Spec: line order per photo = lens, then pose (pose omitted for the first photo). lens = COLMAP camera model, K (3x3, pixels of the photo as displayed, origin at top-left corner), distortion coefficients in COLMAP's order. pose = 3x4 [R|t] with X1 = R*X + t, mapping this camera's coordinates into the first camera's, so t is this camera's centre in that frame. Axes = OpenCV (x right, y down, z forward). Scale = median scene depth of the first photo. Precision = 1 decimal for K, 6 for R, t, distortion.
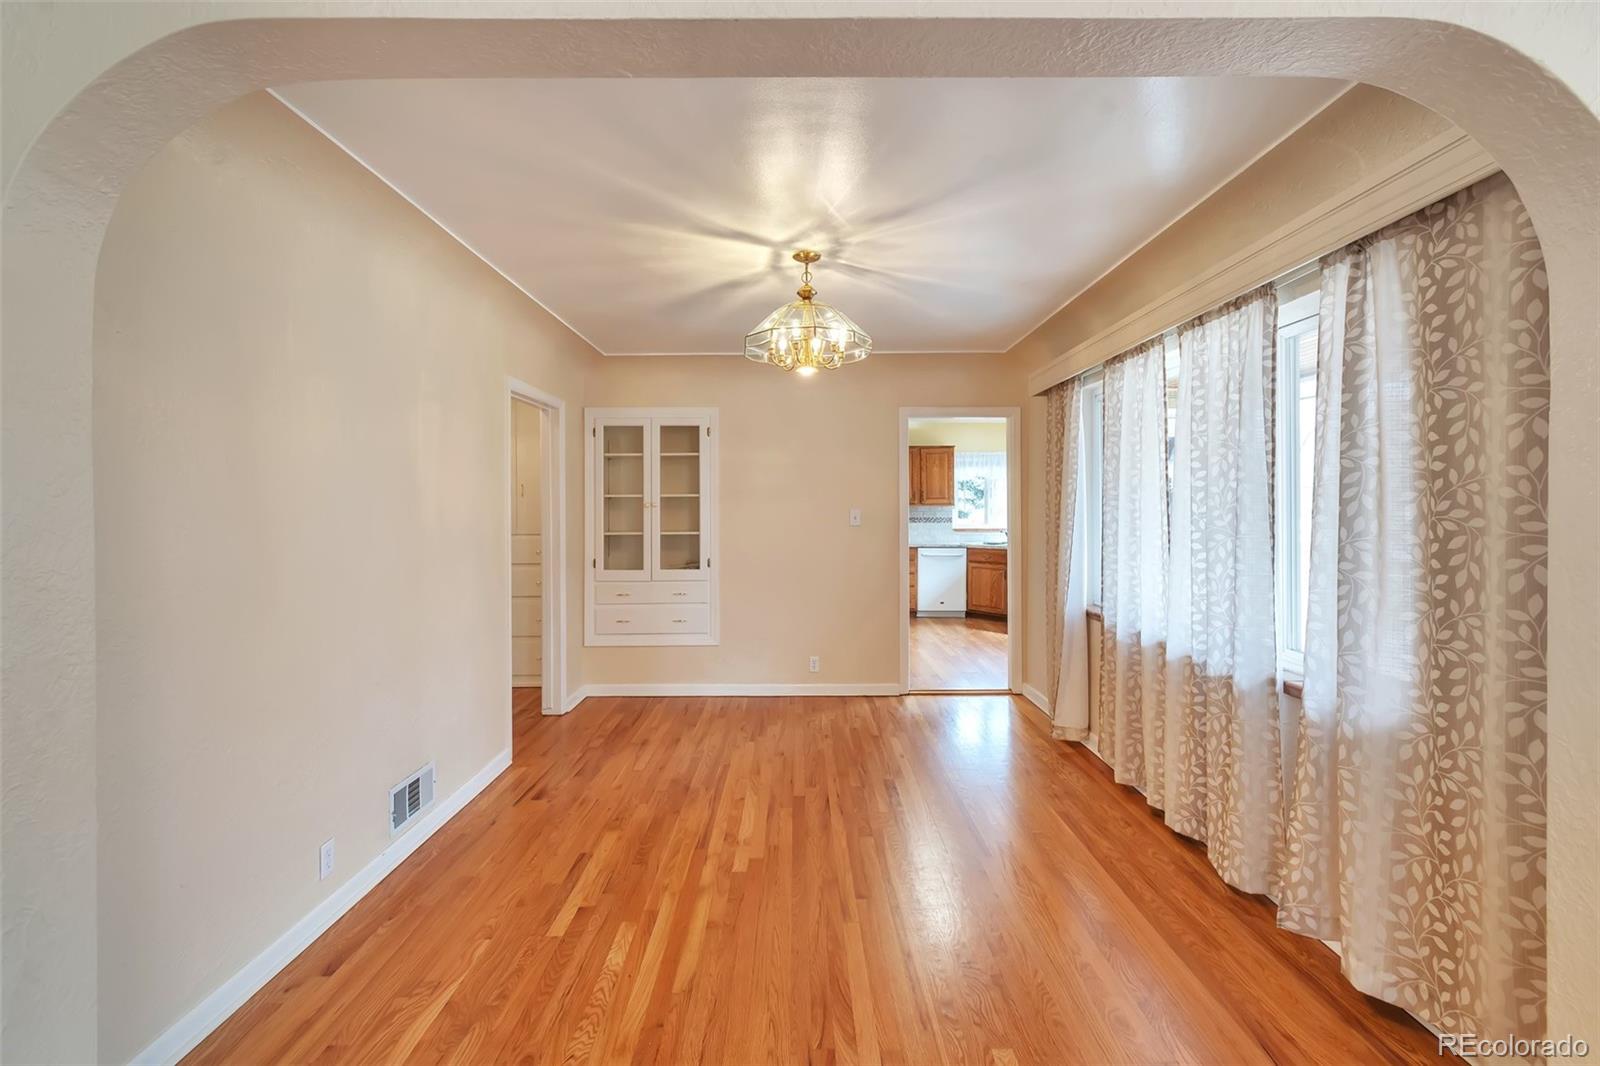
lens RADIAL K [[708.7, 0, 800.1], [0, 708.7, 520.7], [0, 0, 1]] dist [0.001984, -0.000101]
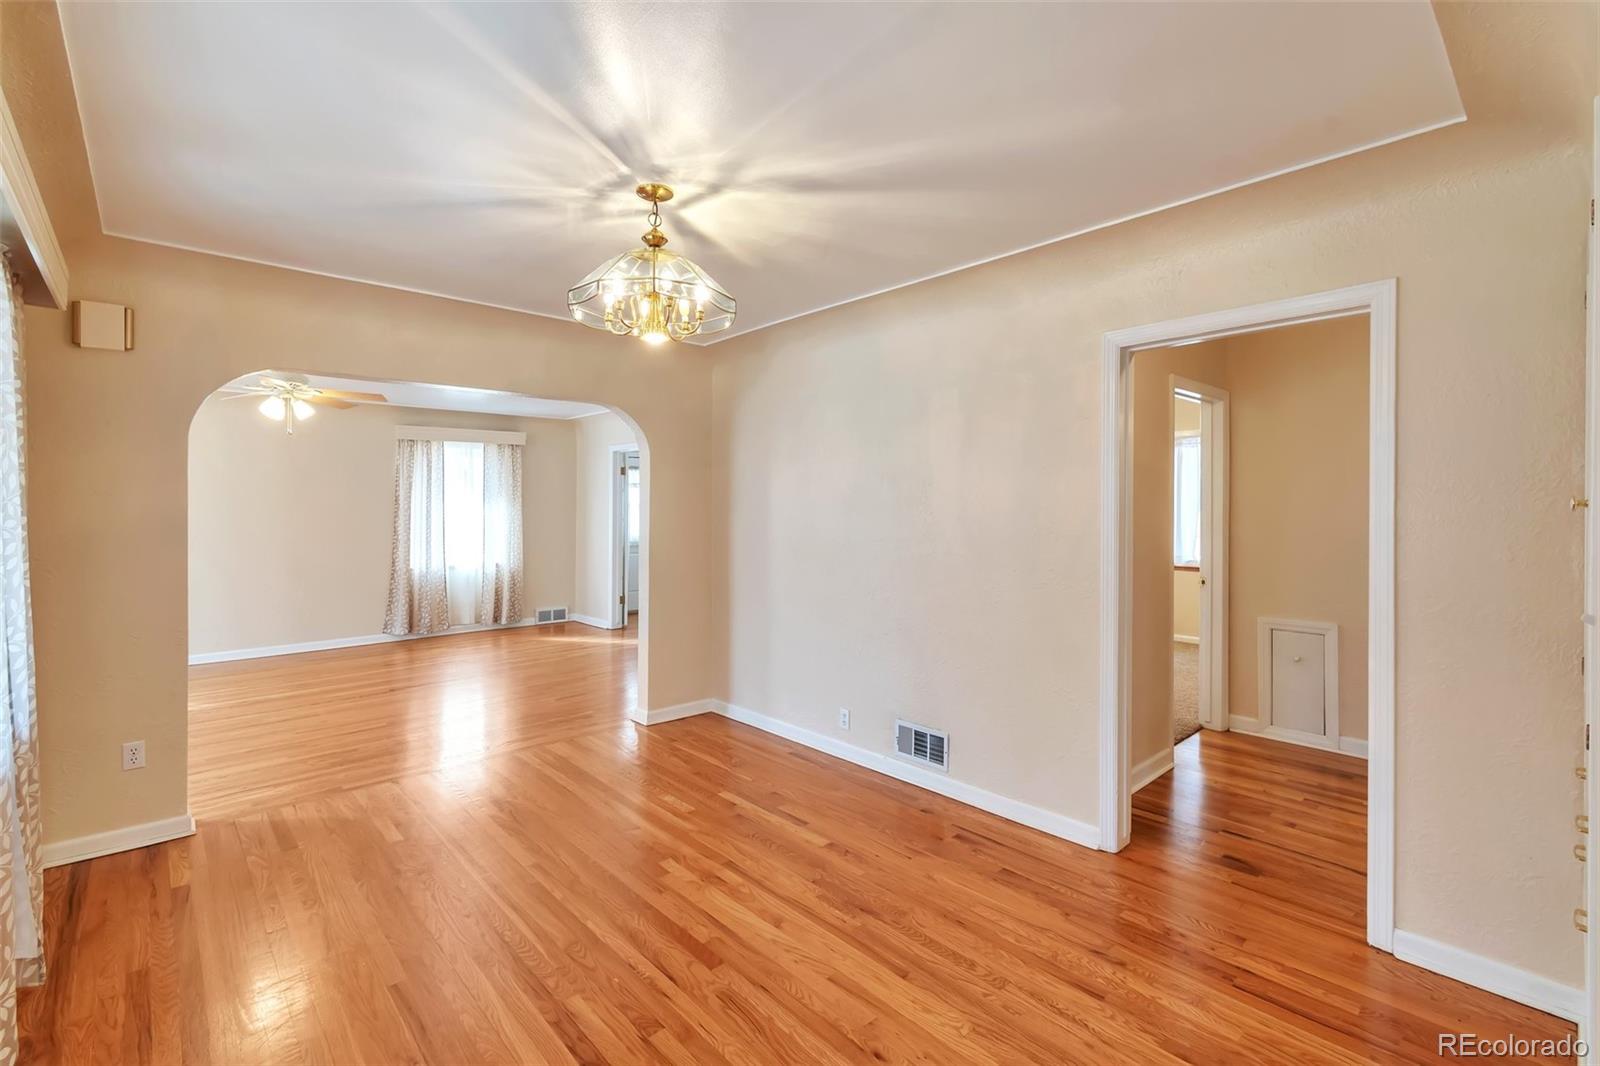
lens RADIAL K [[705.2, 0, 800.2], [0, 705.2, 498.7], [0, 0, 1]] dist [0.000173, -0.000083]
pose [[-0.742048, -0.003429, -0.670338, 0.414590], [-0.008458, 0.999955, 0.004248, -0.038887], [0.670293, 0.008822, -0.742044, 1.700387]]
